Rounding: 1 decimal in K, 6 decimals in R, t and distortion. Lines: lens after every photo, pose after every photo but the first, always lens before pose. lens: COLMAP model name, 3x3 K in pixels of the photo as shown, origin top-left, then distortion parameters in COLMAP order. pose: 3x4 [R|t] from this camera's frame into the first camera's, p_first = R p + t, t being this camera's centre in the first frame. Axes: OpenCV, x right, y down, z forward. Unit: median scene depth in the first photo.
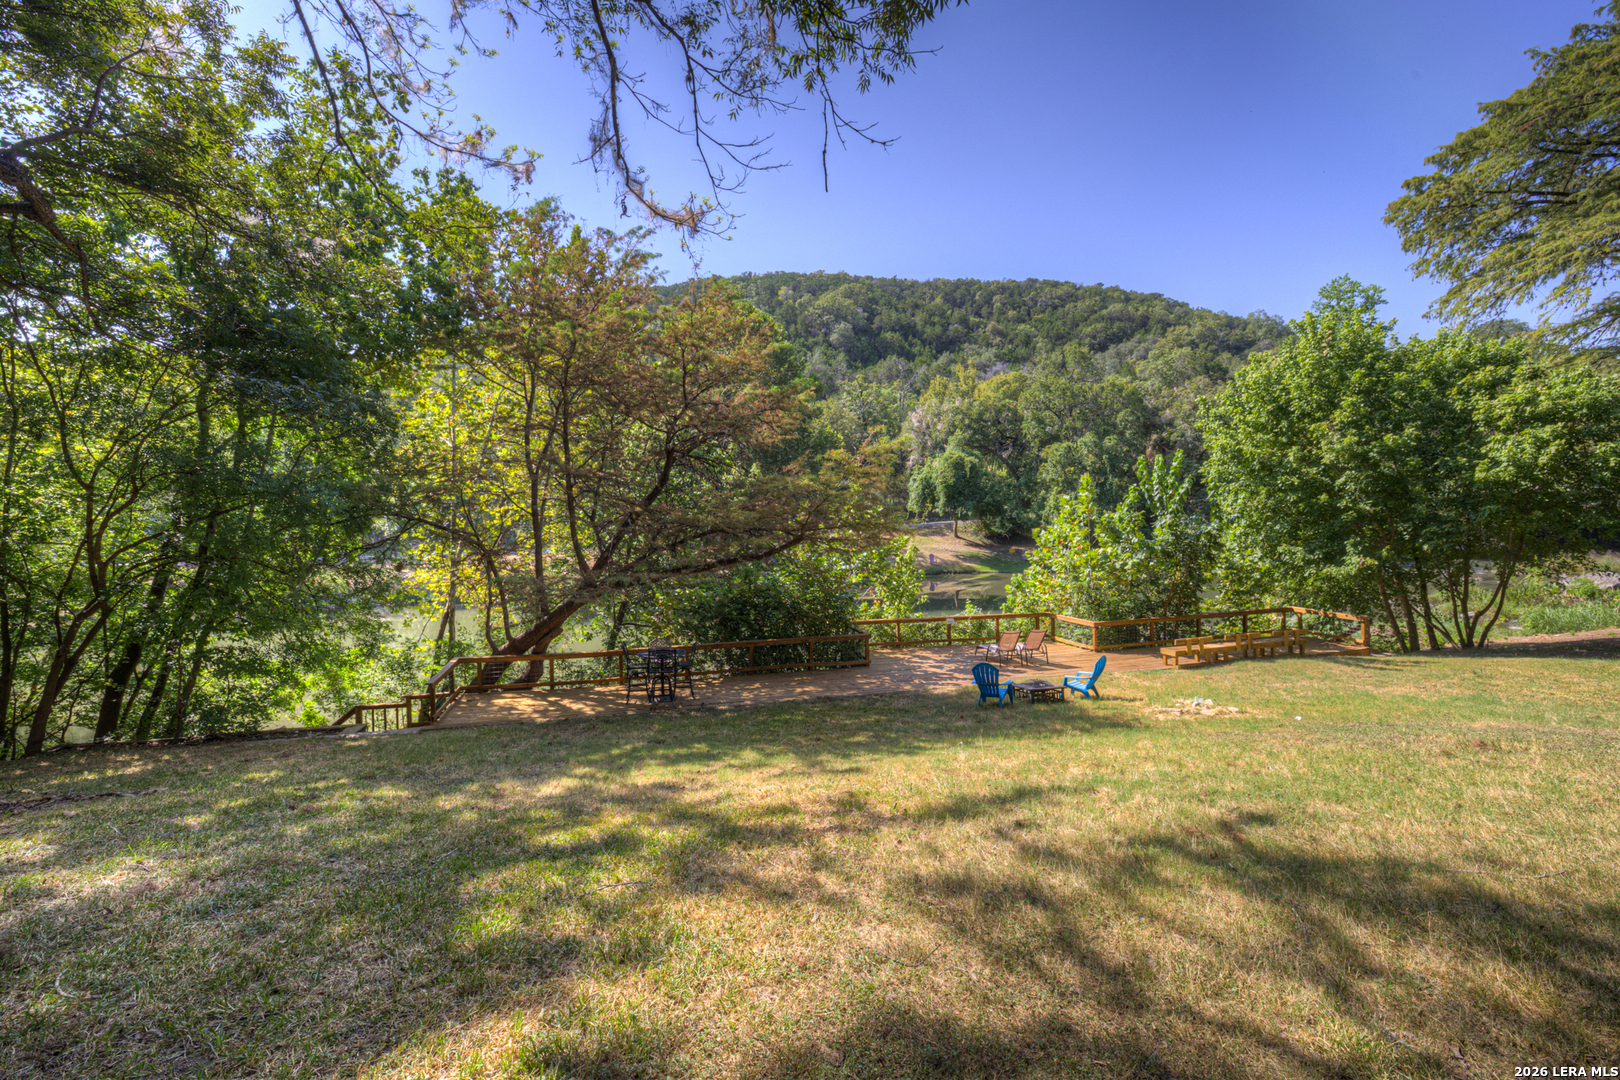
lens RADIAL K [[707.0, 0, 808.1], [0, 707.0, 526.6], [0, 0, 1]] dist [-0.014860, 0.003085]
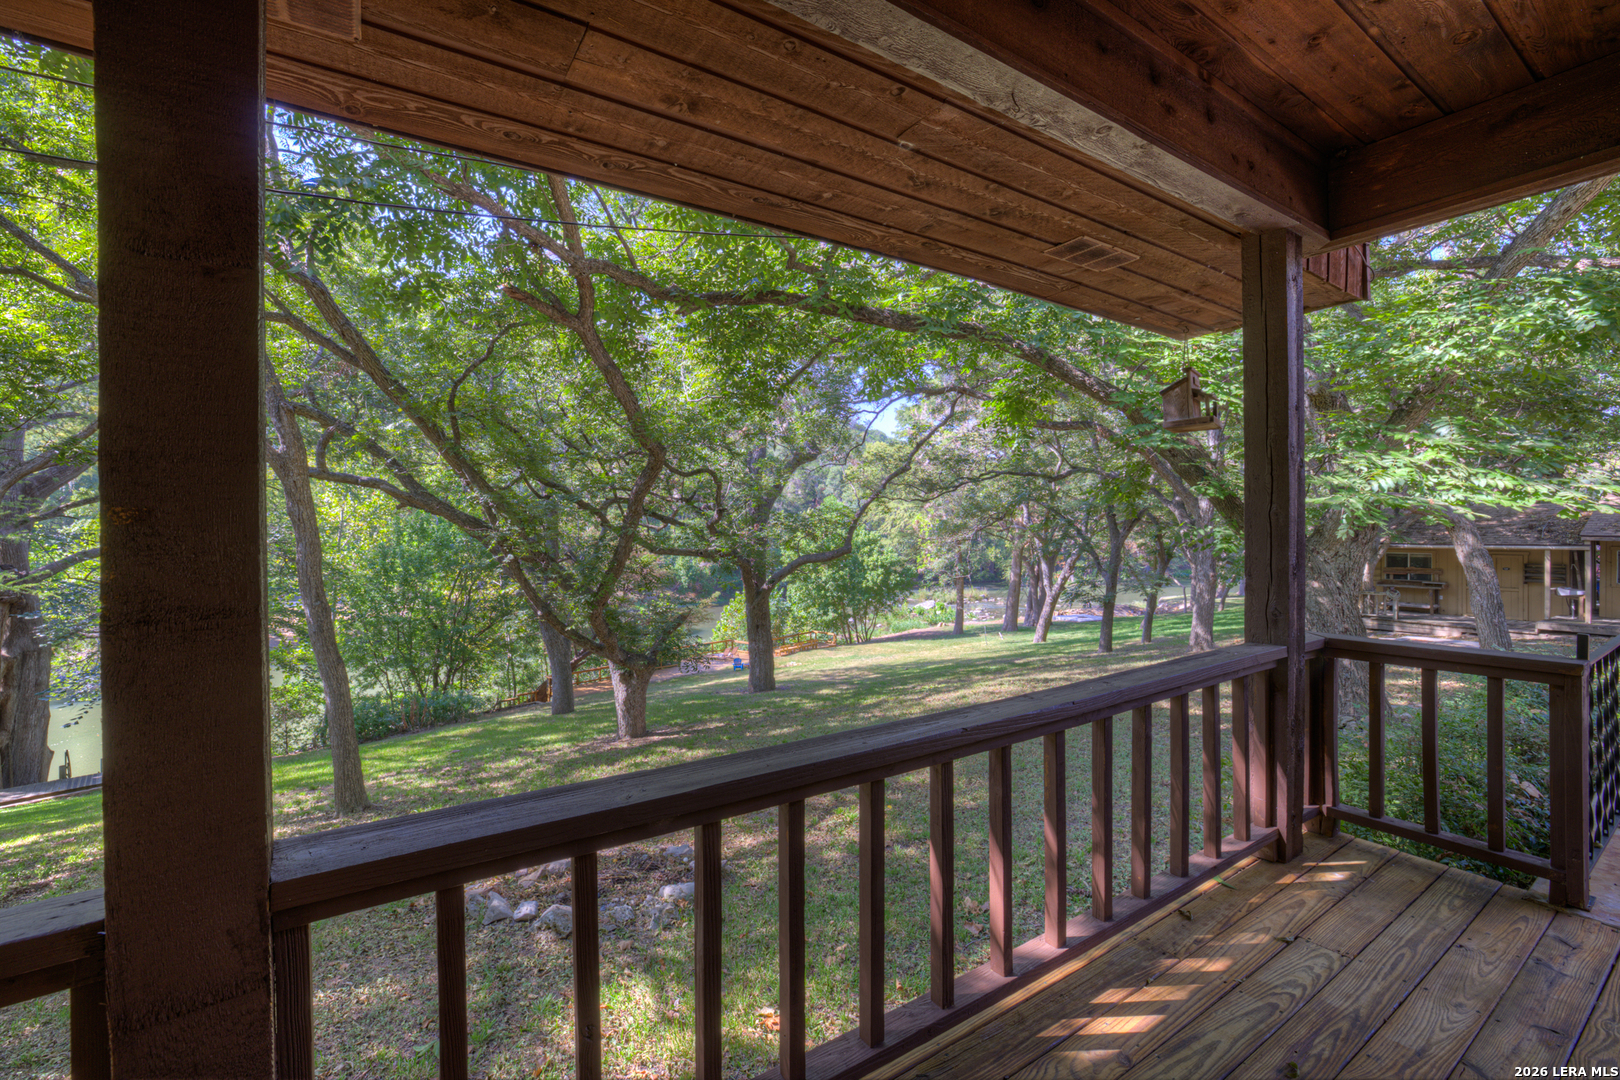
lens RADIAL K [[707.0, 0, 815.7], [0, 707.0, 534.1], [0, 0, 1]] dist [-0.014860, 0.003085]
pose [[0.823137, 0.007563, 0.567793, -0.267264], [0.000523, 0.999901, -0.014078, -0.069144], [-0.567843, 0.011885, 0.823051, -0.392008]]
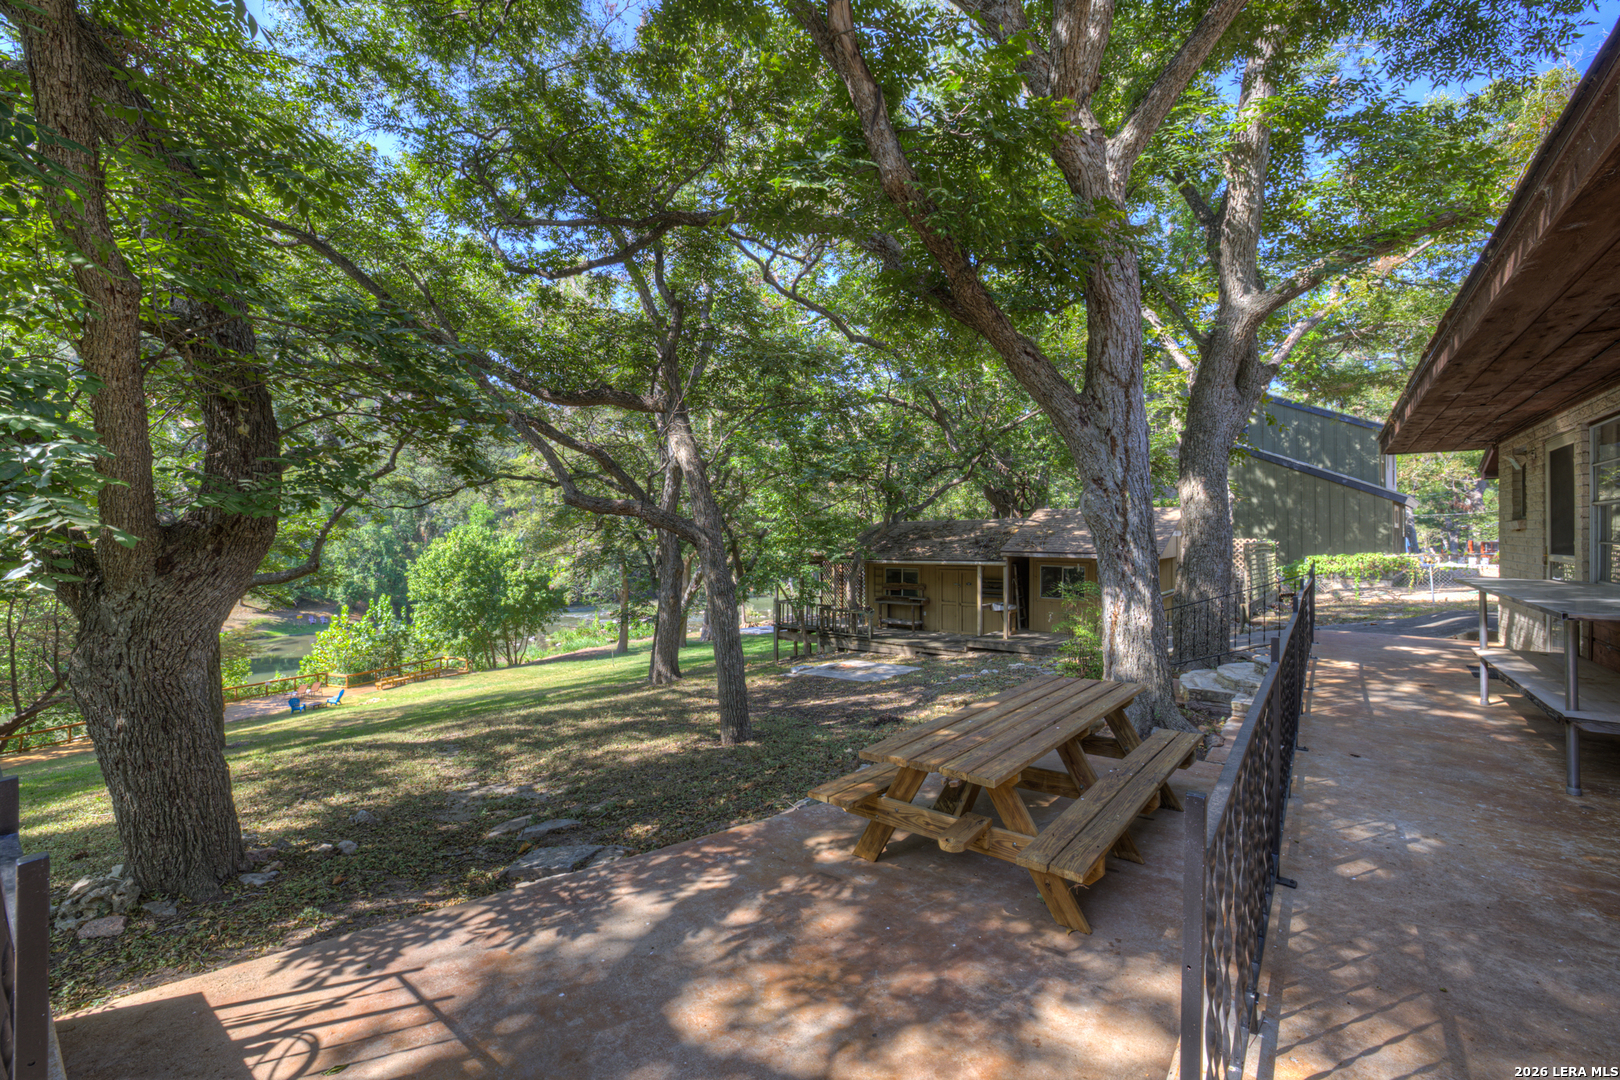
lens RADIAL K [[707.0, 0, 799.3], [0, 707.0, 532.9], [0, 0, 1]] dist [-0.014860, 0.003085]
pose [[0.619674, 0.019065, 0.784628, -0.135397], [0.005029, 0.999588, -0.028260, -0.071984], [-0.784843, 0.021458, 0.619323, -0.444441]]
